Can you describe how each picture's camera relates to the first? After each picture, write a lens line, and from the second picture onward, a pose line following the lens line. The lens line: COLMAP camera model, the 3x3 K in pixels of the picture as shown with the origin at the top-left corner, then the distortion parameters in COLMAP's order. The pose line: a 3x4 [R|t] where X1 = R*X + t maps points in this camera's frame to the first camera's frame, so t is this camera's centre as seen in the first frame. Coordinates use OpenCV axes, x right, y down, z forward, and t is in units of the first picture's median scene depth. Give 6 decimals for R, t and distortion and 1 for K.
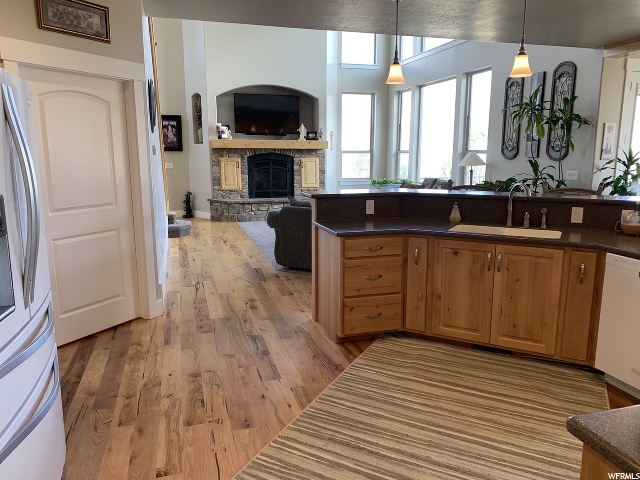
lens RADIAL K [[488.3, 0, 320.0], [0, 488.3, 240.0], [0, 0, 1]] dist [0.000719, 0.005706]
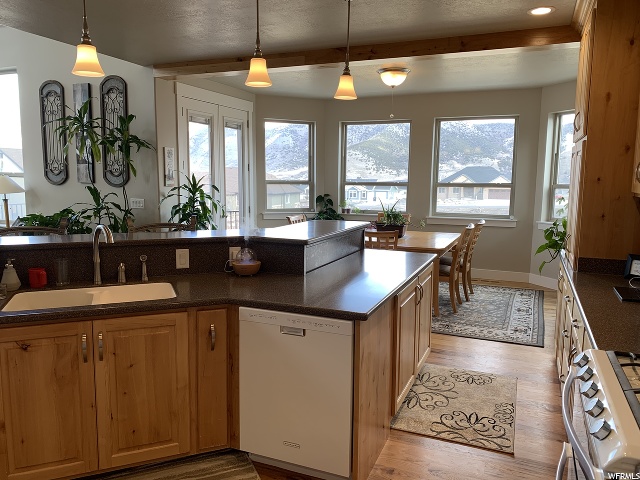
lens RADIAL K [[488.3, 0, 320.0], [0, 488.3, 240.0], [0, 0, 1]] dist [0.000719, 0.005706]
pose [[0.630140, -0.091753, 0.771041, 0.031810], [0.125706, 0.991949, 0.015307, -0.039061], [-0.766238, 0.087279, 0.636601, 0.188300]]
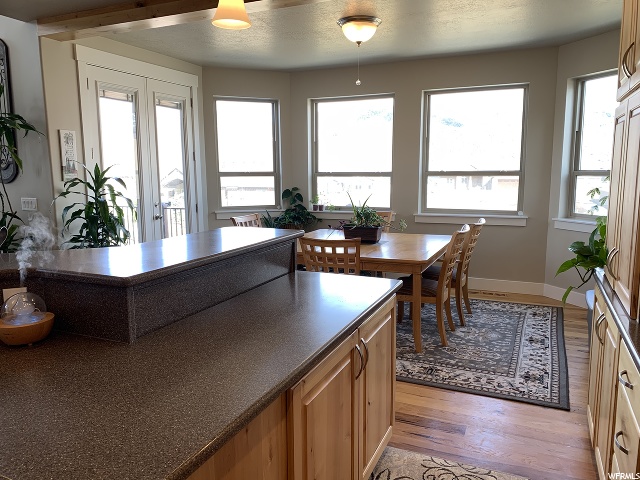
lens RADIAL K [[488.3, 0, 320.0], [0, 488.3, 240.0], [0, 0, 1]] dist [0.000719, 0.005706]
pose [[0.642041, -0.112508, 0.758370, 0.266700], [0.140880, 0.989643, 0.027549, -0.045979], [-0.753615, 0.089151, 0.651242, 0.261400]]
